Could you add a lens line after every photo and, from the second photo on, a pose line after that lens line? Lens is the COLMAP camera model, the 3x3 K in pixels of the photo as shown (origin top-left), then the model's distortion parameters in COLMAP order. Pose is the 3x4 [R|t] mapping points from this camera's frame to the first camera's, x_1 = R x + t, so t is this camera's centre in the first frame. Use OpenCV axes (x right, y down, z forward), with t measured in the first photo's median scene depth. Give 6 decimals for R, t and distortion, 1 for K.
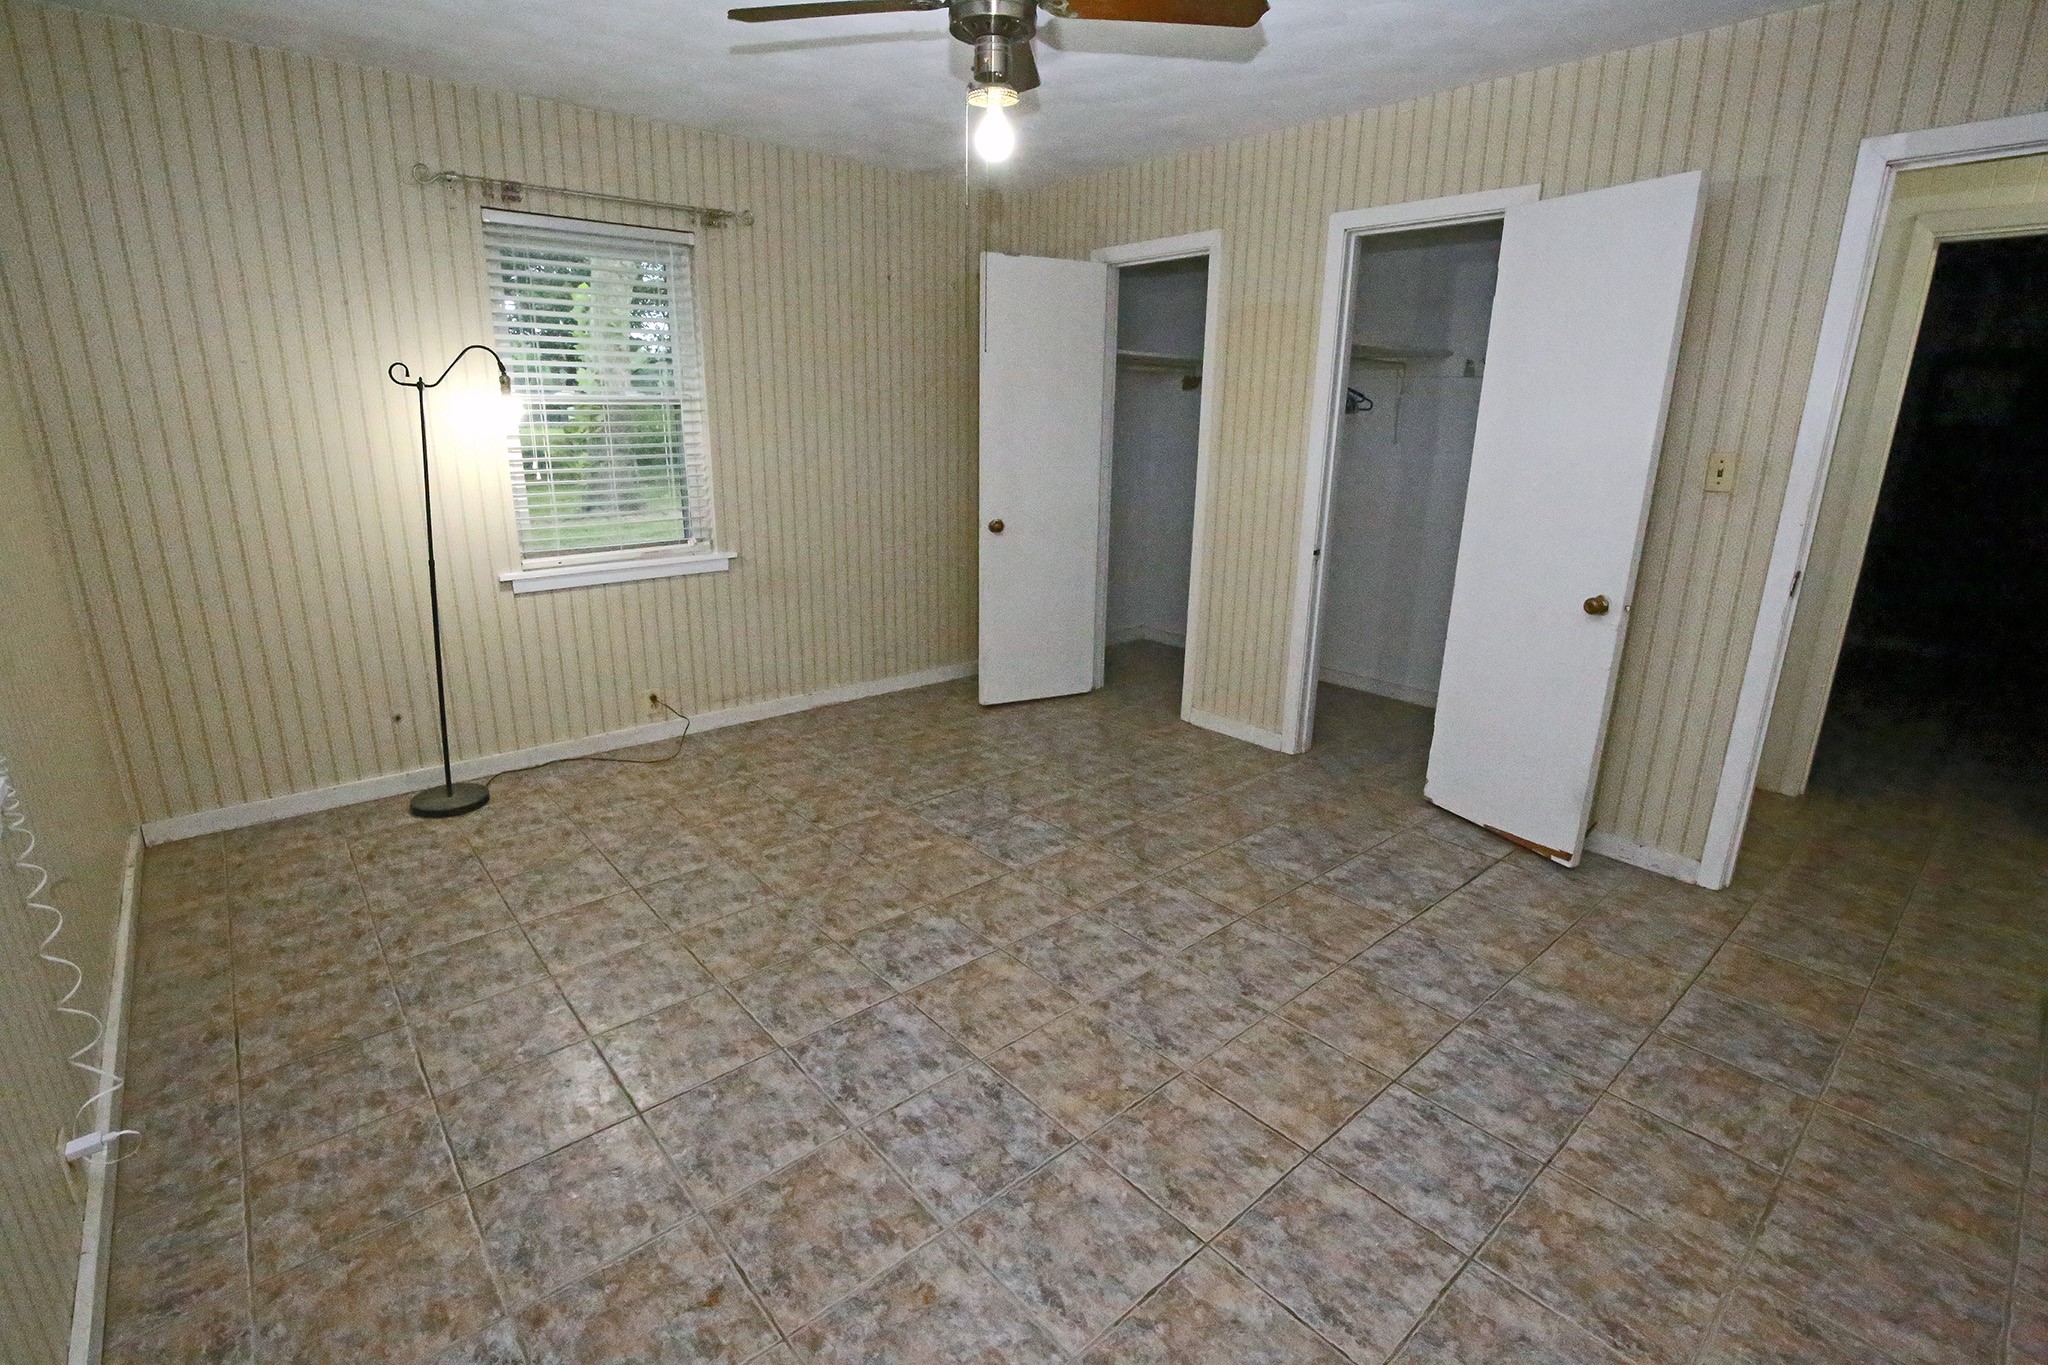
lens RADIAL K [[938.4, 0, 1025.6], [0, 938.4, 676.5], [0, 0, 1]] dist [-0.036248, 0.005970]
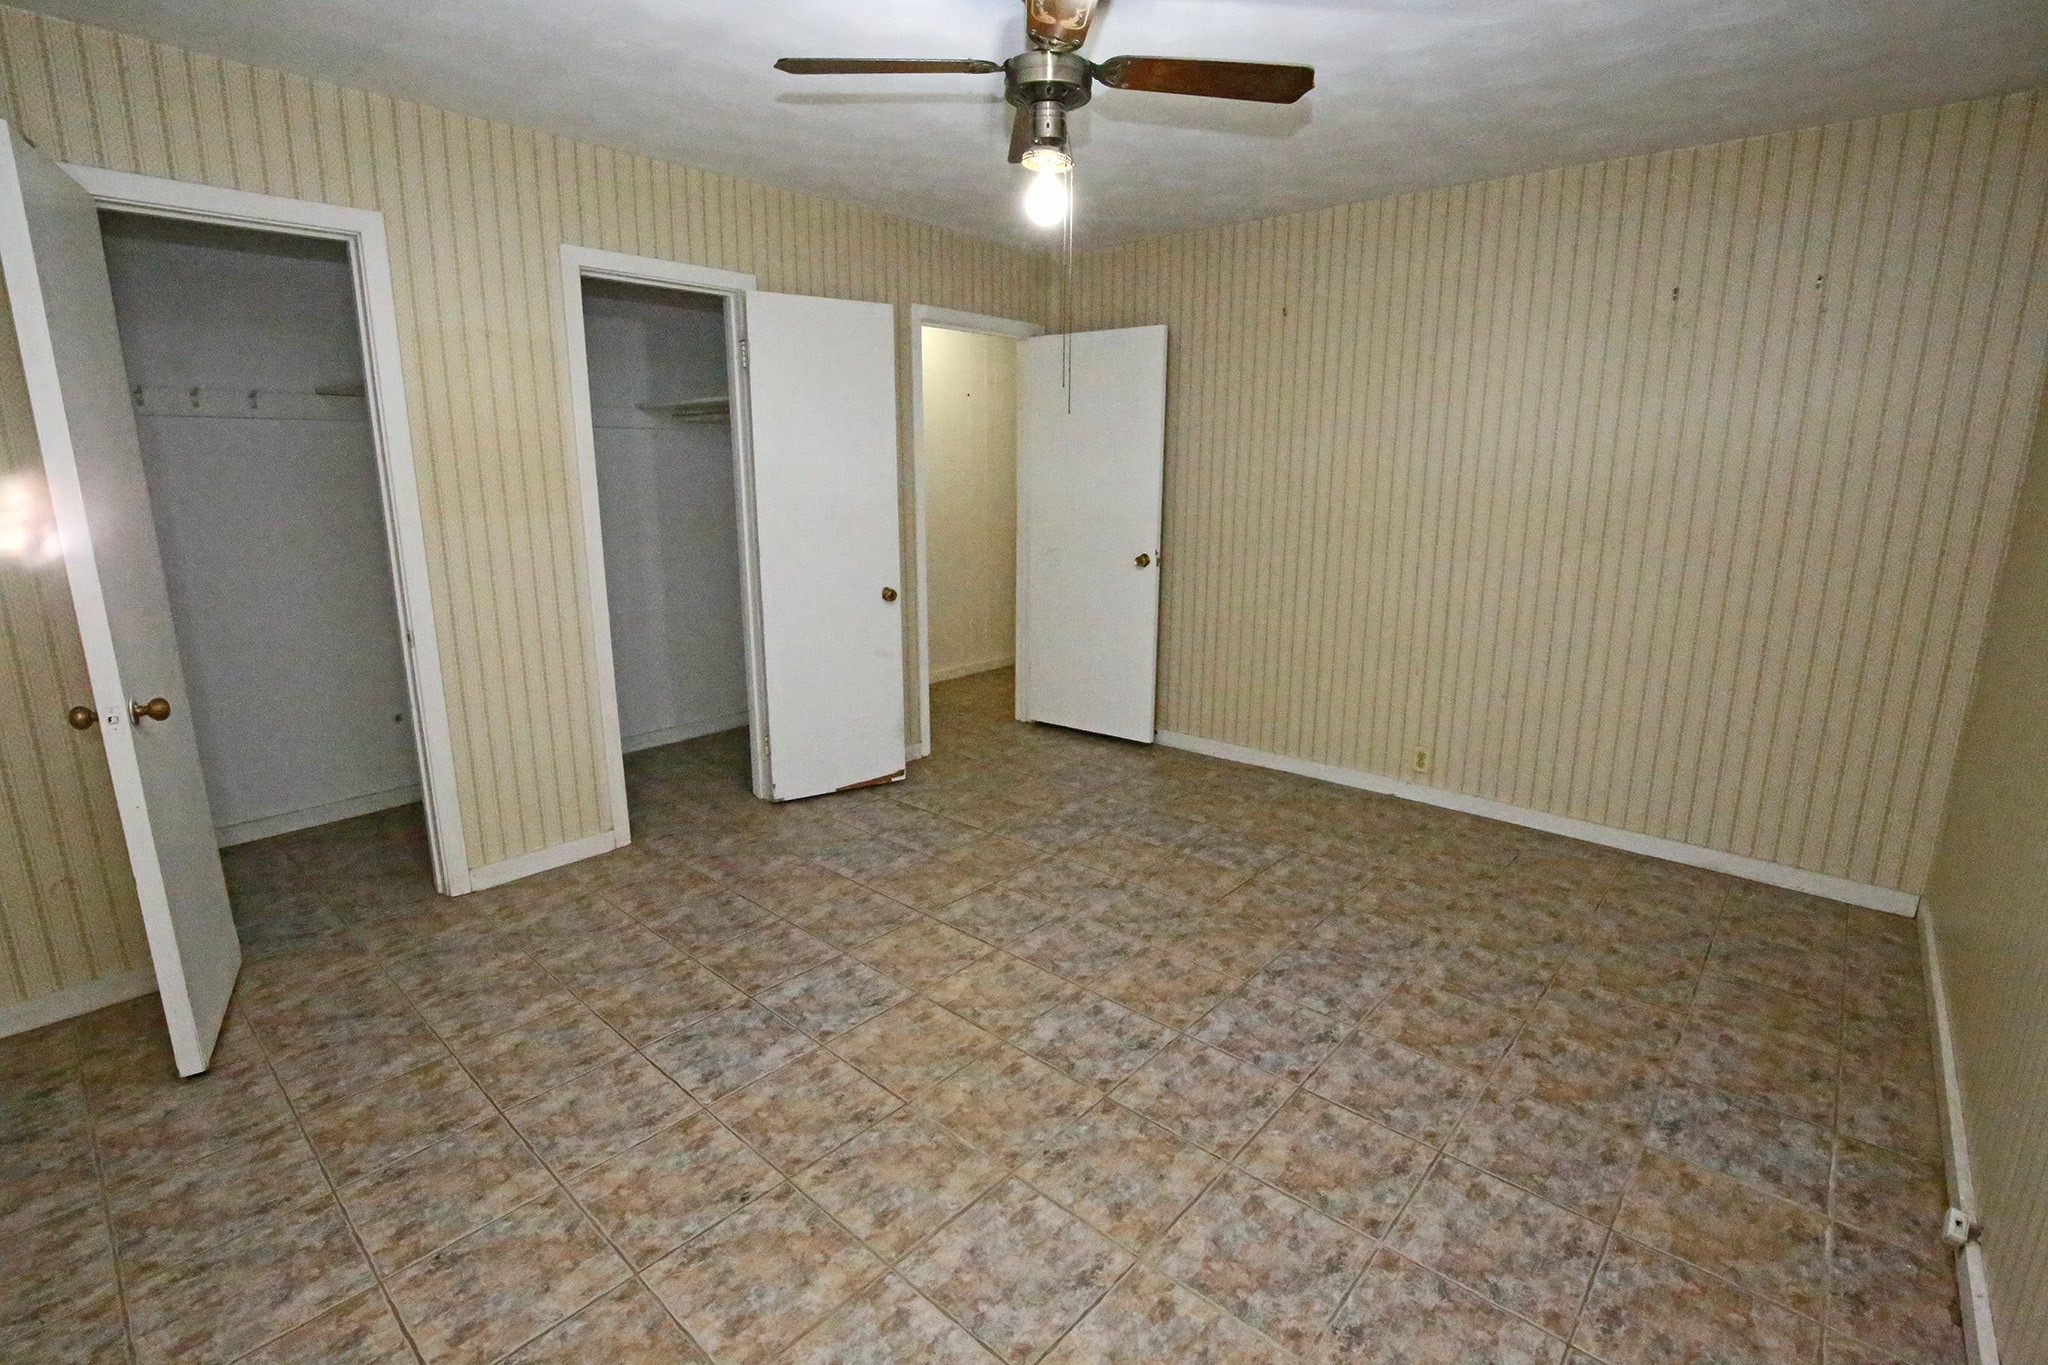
lens RADIAL K [[943.3, 0, 1029.0], [0, 943.3, 690.2], [0, 0, 1]] dist [-0.078042, 0.033576]
pose [[-0.130824, -0.241269, 0.961600, -0.880435], [0.270676, 0.924393, 0.268759, -0.284132], [-0.953740, 0.295442, -0.055626, 0.977551]]
